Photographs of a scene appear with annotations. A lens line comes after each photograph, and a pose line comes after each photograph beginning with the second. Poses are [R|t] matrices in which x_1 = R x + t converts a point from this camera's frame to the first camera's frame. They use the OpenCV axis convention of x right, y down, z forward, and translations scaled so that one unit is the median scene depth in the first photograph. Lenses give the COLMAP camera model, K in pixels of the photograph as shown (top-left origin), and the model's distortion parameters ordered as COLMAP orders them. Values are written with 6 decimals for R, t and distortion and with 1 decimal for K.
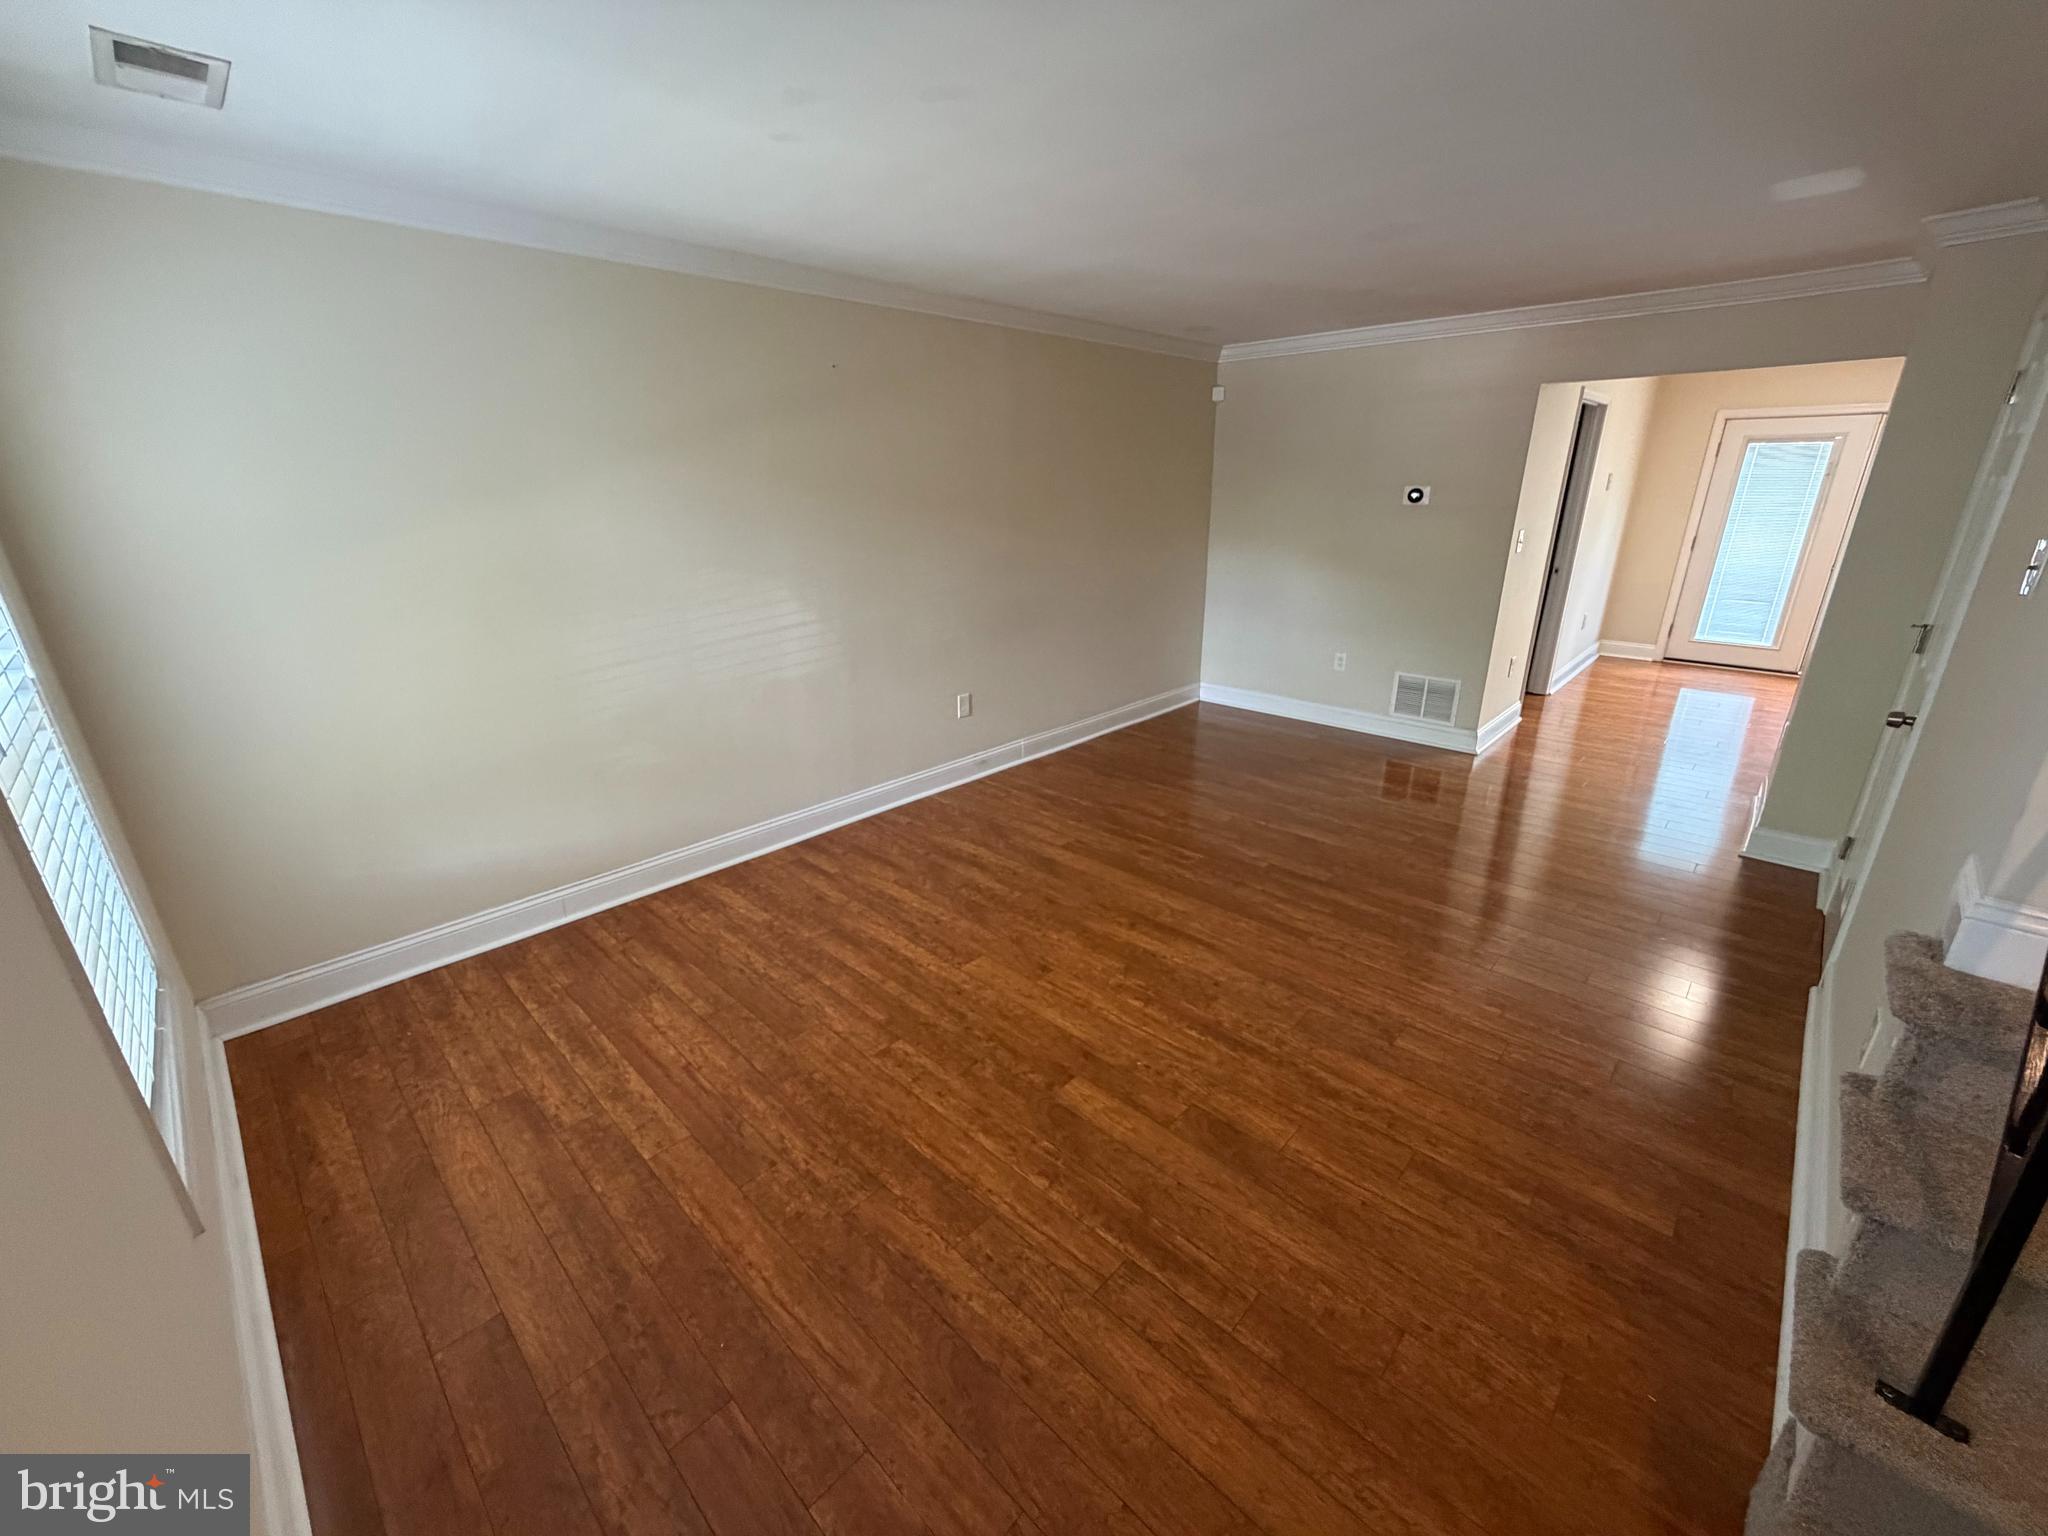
lens RADIAL K [[815.4, 0, 1016.6], [0, 815.4, 766.2], [0, 0, 1]] dist [-0.000420, -0.000470]
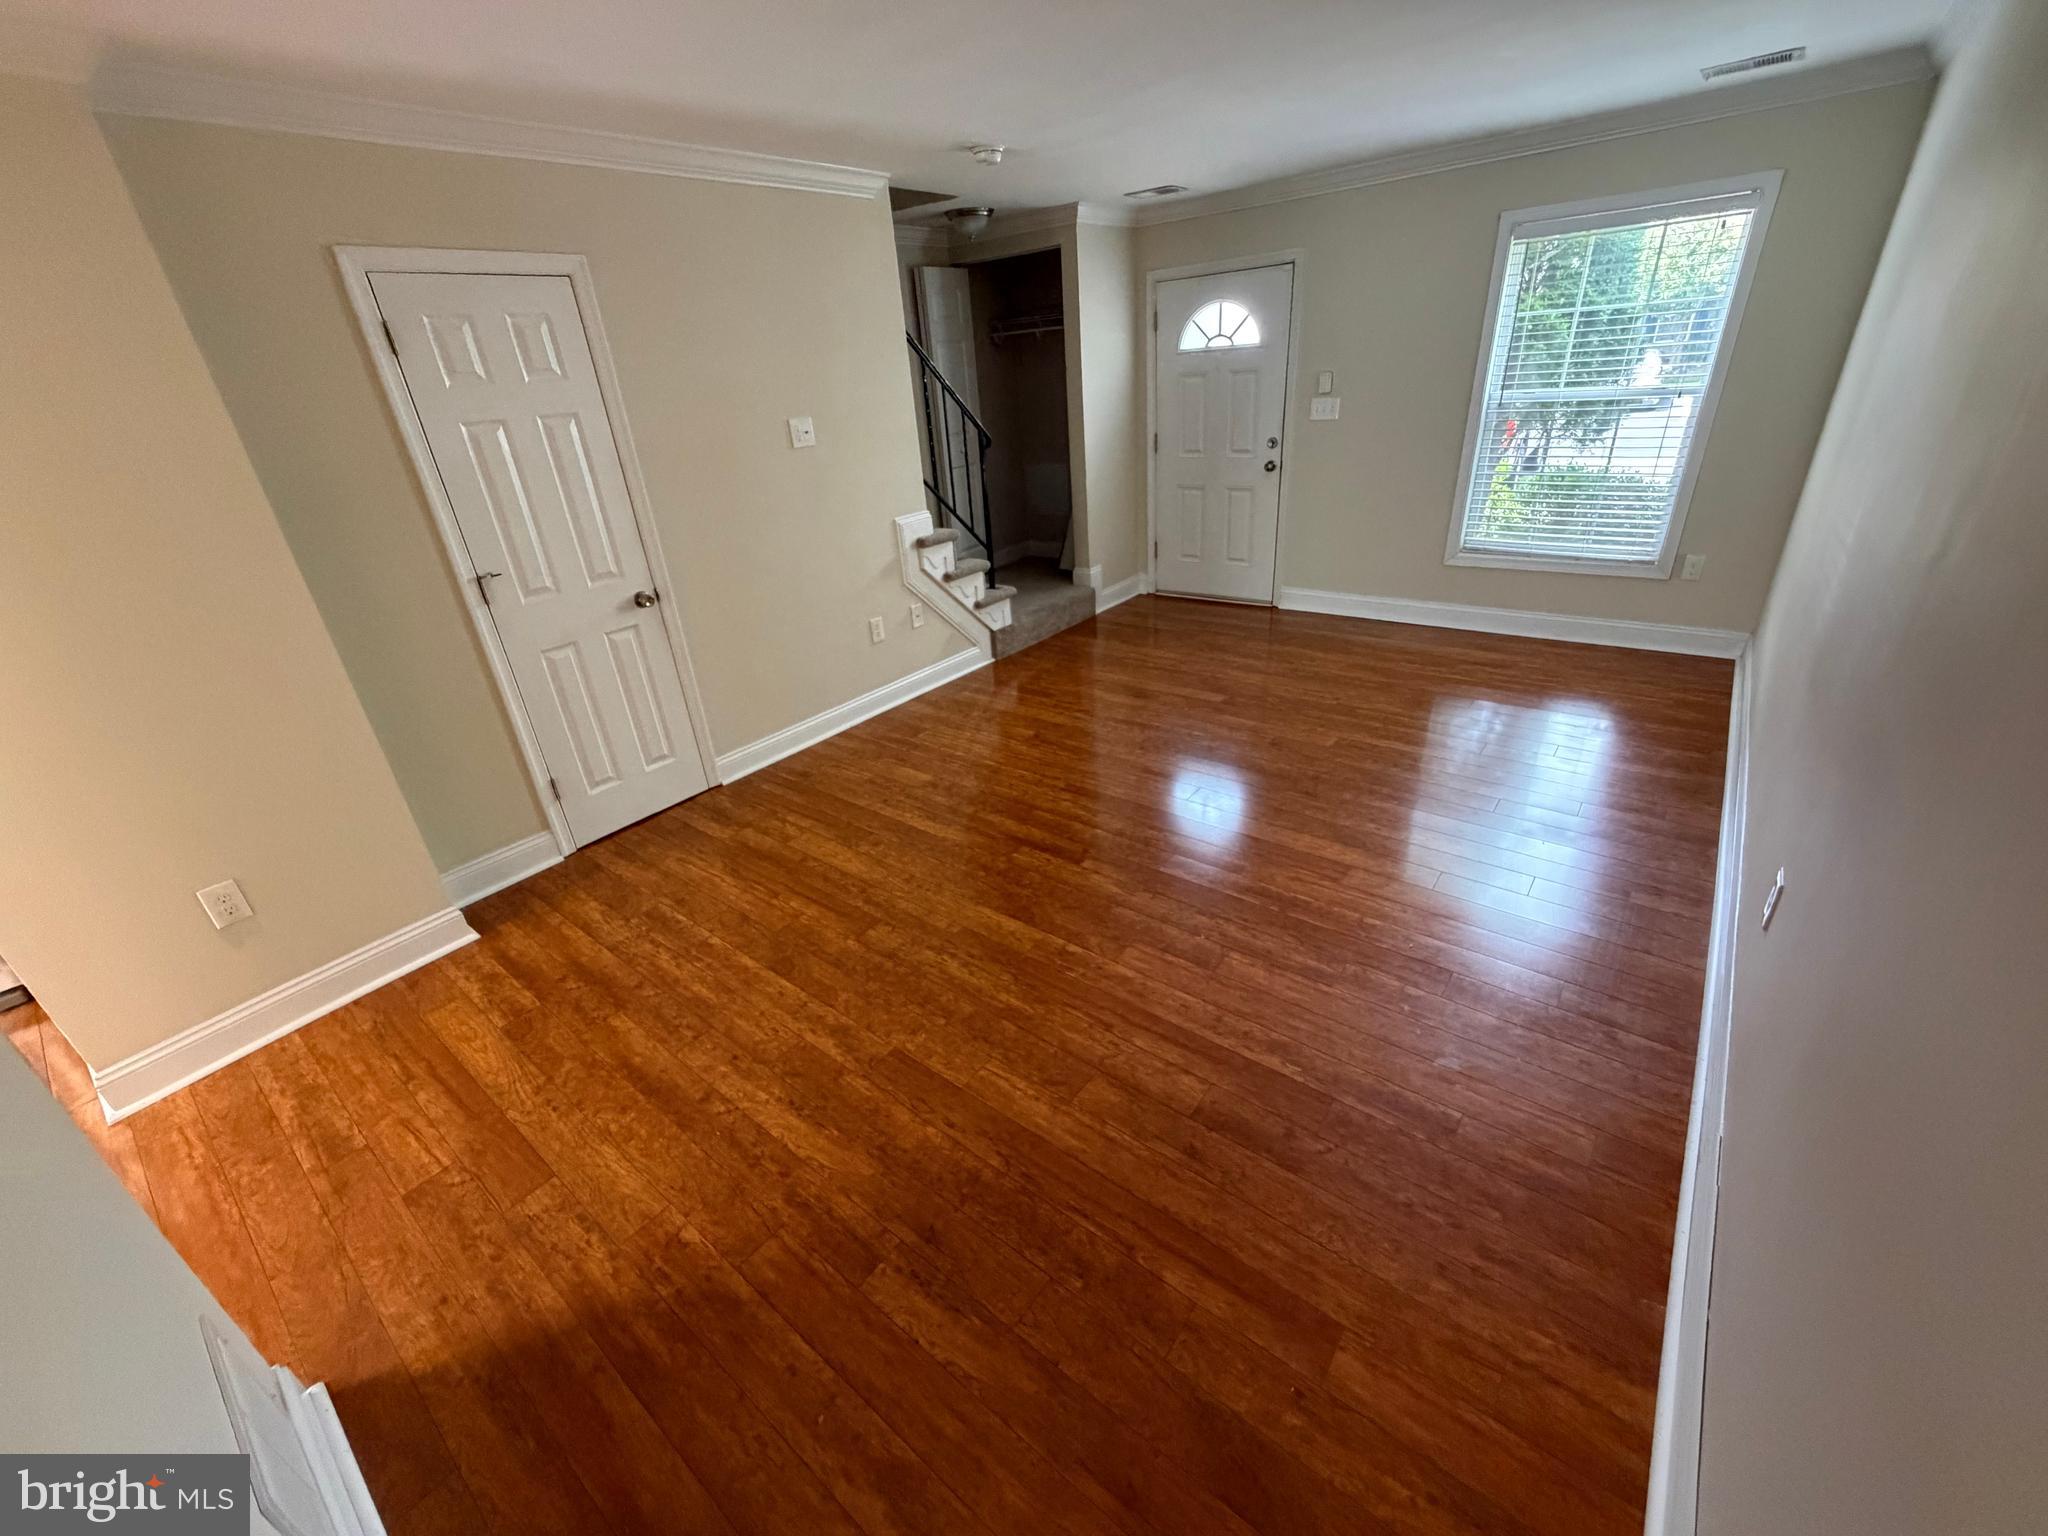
lens RADIAL K [[815.4, 0, 986.0], [0, 815.4, 762.9], [0, 0, 1]] dist [-0.000420, -0.000470]
pose [[-0.994727, 0.101110, -0.017178, 0.581333], [0.058167, 0.694148, 0.717478, -0.779177], [0.084468, 0.712696, -0.696369, 2.124265]]
